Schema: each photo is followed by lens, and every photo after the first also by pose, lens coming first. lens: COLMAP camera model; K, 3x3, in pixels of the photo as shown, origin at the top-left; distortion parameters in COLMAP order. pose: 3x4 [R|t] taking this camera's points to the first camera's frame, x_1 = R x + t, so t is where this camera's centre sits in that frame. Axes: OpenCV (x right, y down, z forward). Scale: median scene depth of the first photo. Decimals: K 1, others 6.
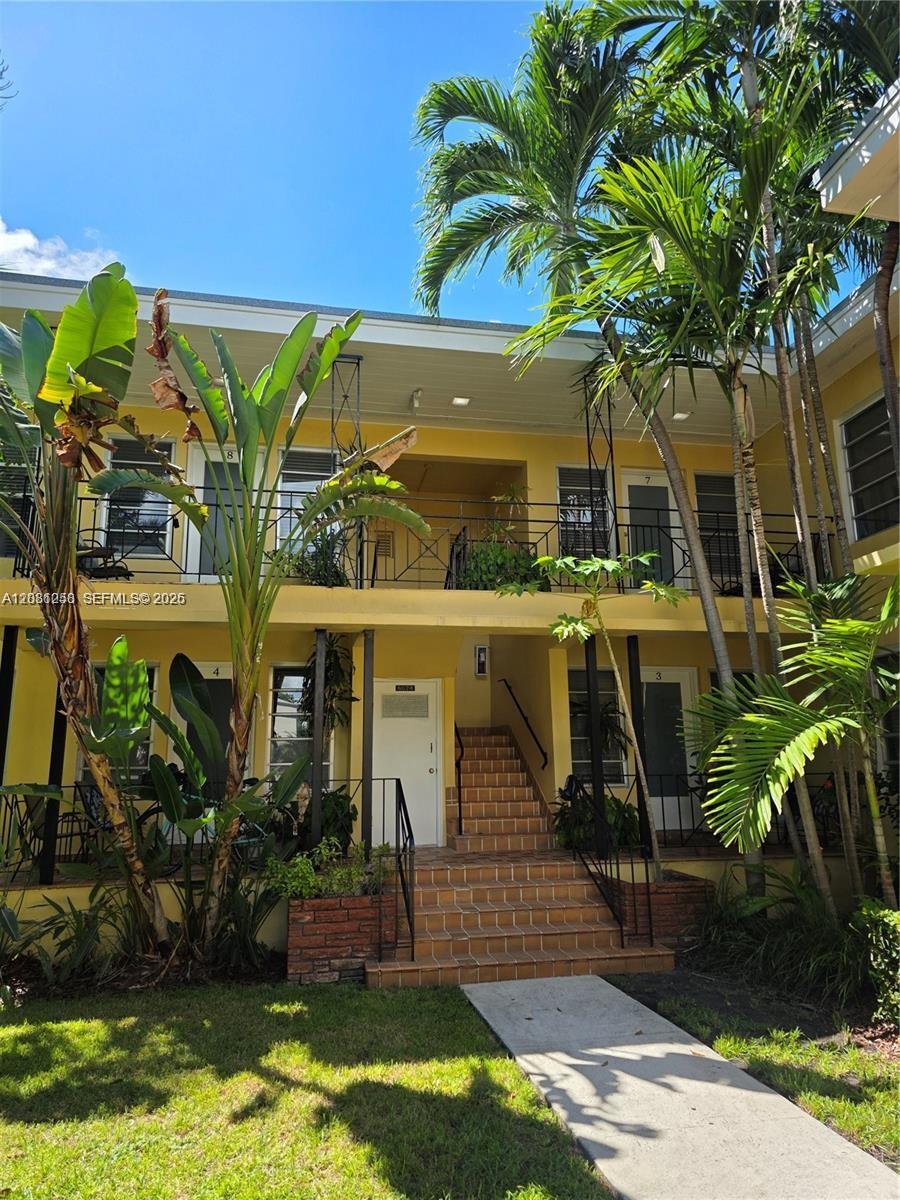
lens RADIAL K [[799.2, 0, 451.3], [0, 799.2, 596.7], [0, 0, 1]] dist [0.037526, -0.008357]
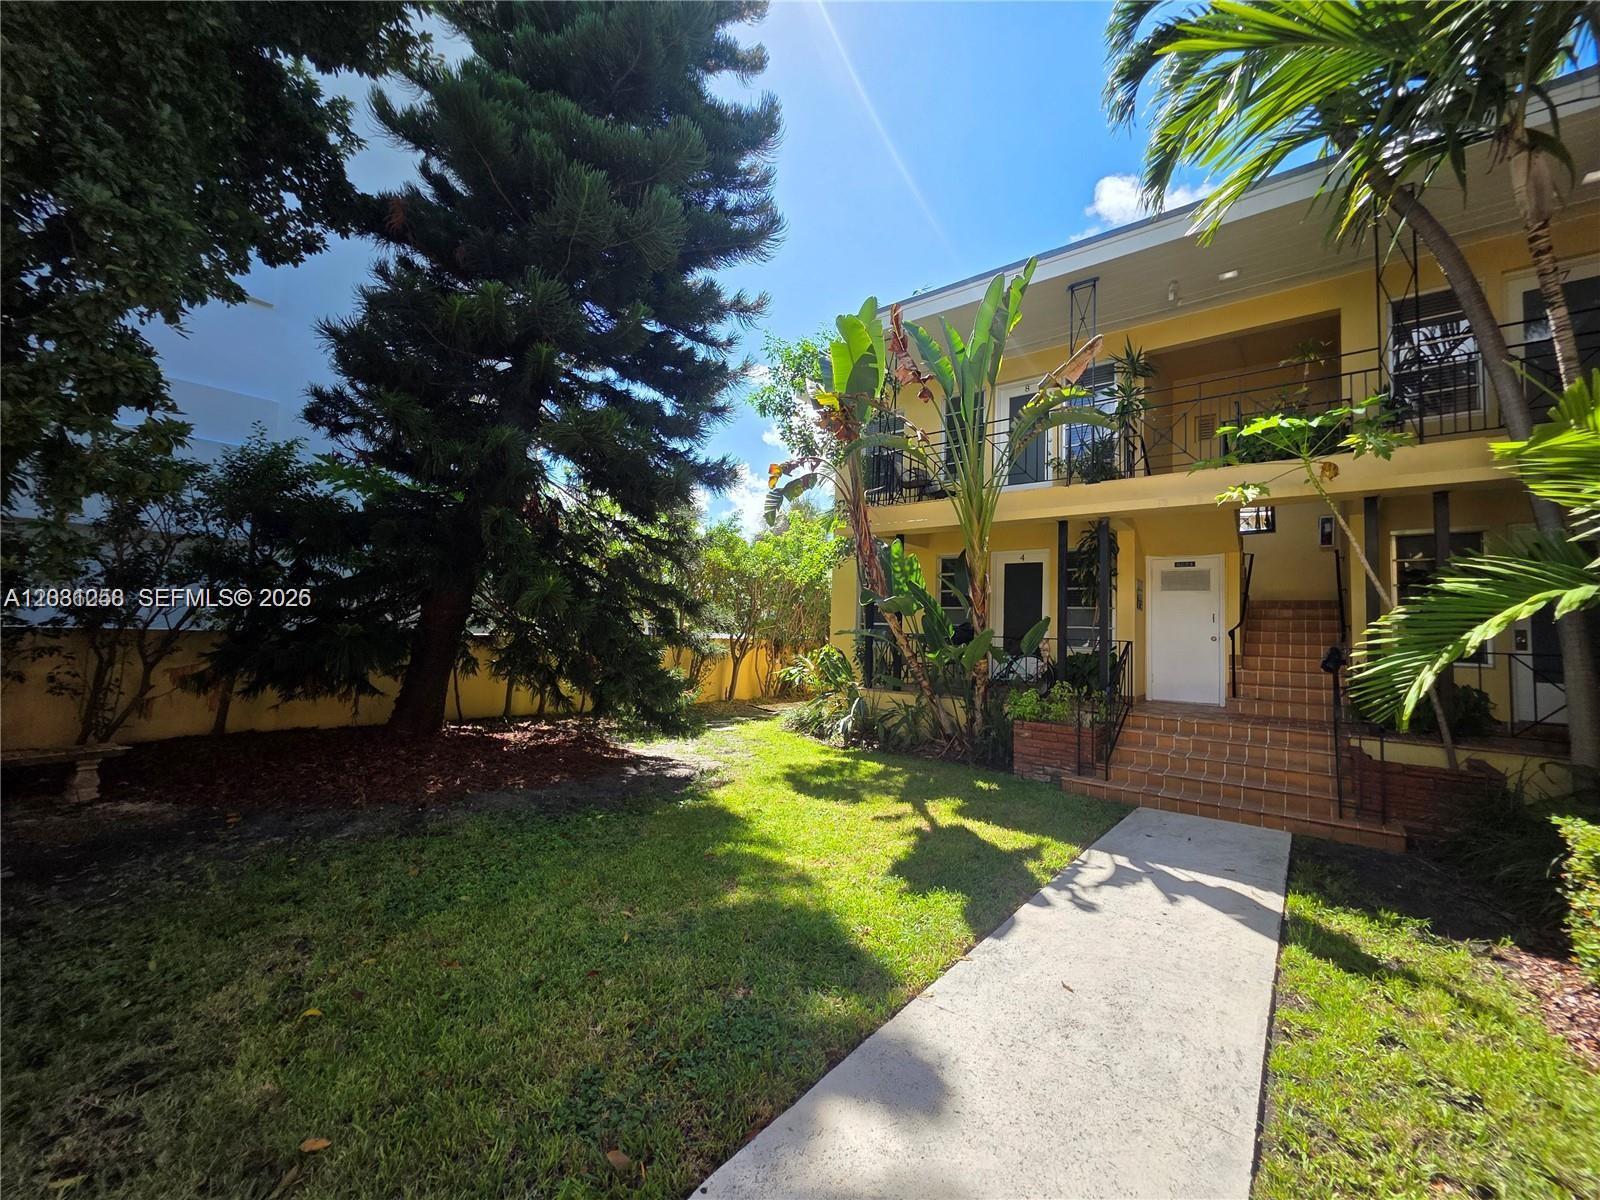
lens RADIAL K [[636.7, 0, 801.1], [0, 636.7, 596.5], [0, 0, 1]] dist [-0.019105, -0.000680]
pose [[0.626369, -0.004072, -0.779516, 0.549028], [0.122754, 0.988025, 0.093476, 0.023176], [0.769801, -0.154239, 0.619368, 0.087448]]
